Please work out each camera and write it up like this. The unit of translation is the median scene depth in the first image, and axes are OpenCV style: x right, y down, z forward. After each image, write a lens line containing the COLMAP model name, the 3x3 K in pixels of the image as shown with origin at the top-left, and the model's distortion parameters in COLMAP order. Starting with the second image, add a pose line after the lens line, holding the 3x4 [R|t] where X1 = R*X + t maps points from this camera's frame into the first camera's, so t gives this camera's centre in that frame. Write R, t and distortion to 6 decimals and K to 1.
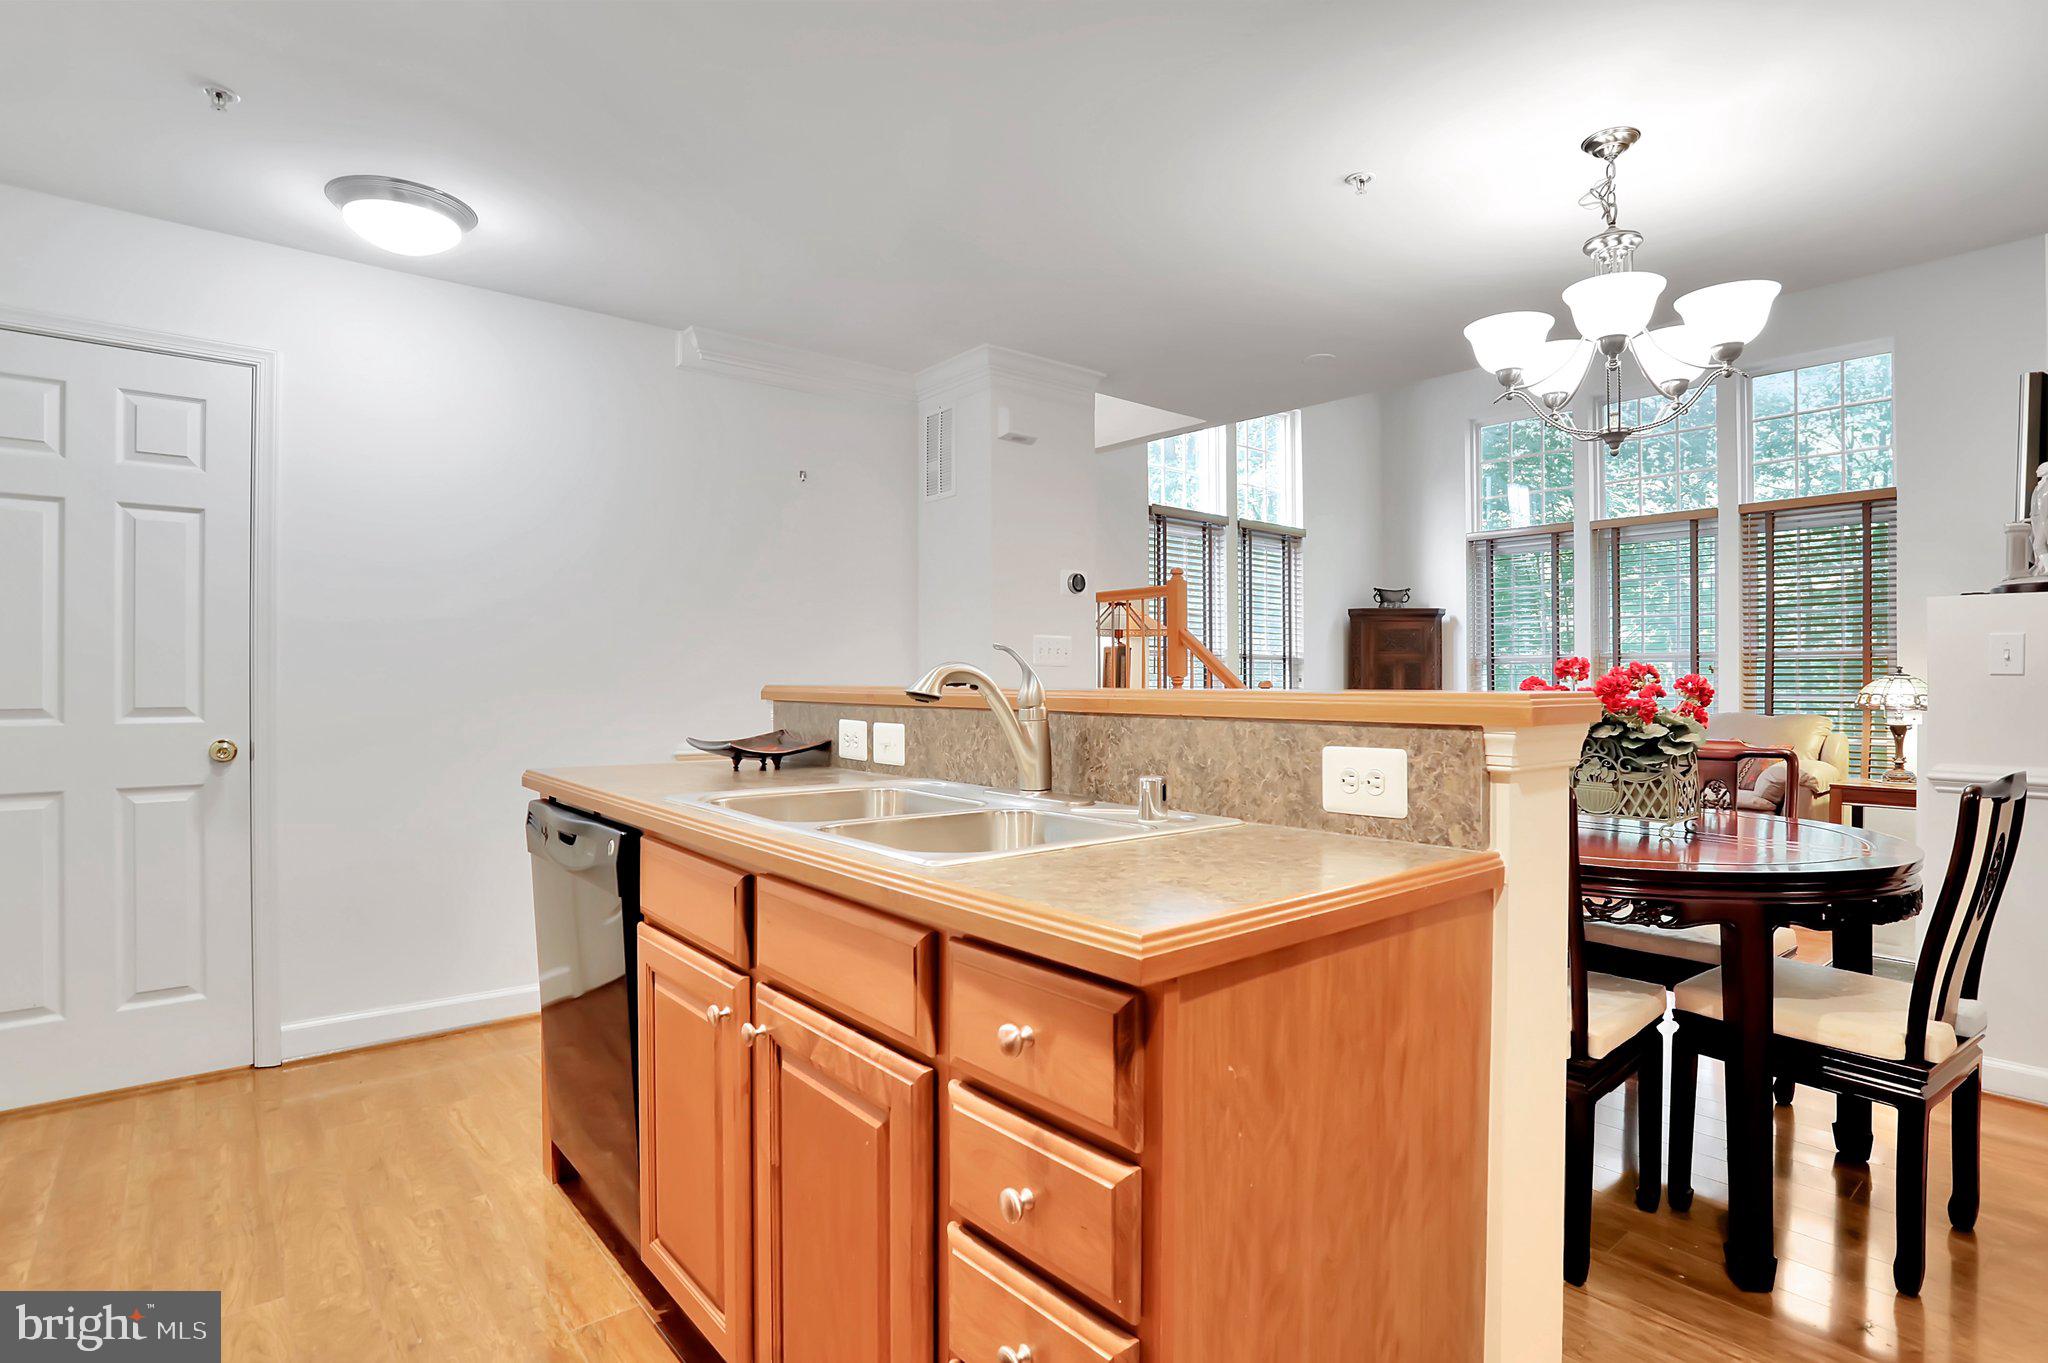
lens RADIAL K [[1031.4, 0, 1024.0], [0, 1031.4, 681.5], [0, 0, 1]] dist [-0.003029, -0.007816]
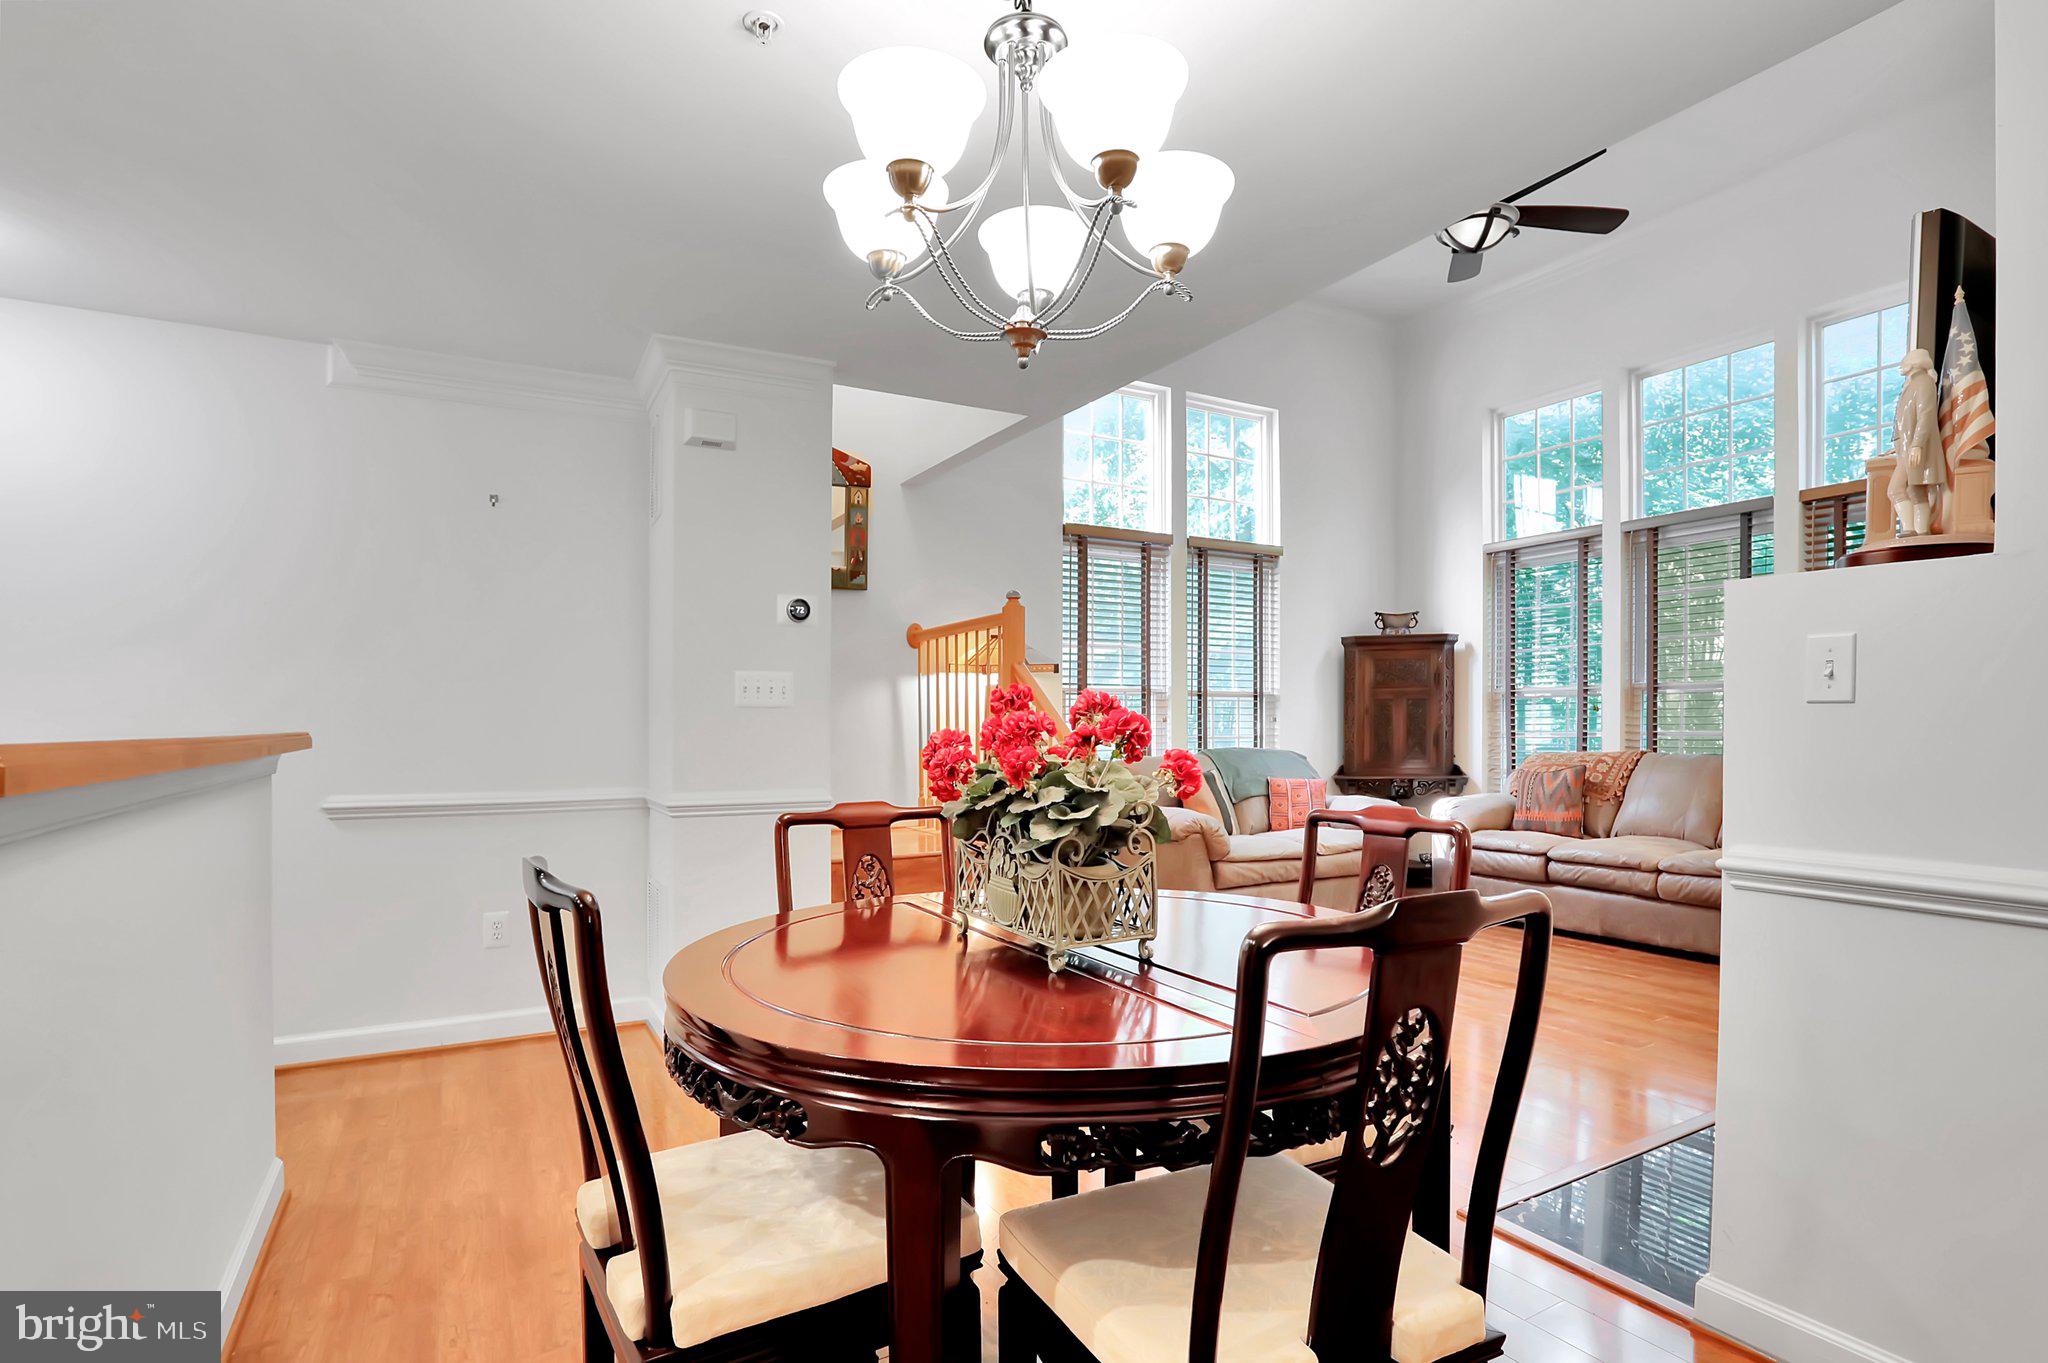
lens RADIAL K [[1016.2, 0, 1026.1], [0, 1016.2, 743.3], [0, 0, 1]] dist [-0.020319, 0.000729]
pose [[0.983172, -0.006289, -0.182572, 0.225954], [0.009766, 0.999788, 0.018153, 0.000791], [0.182419, -0.019631, 0.983025, 0.122025]]
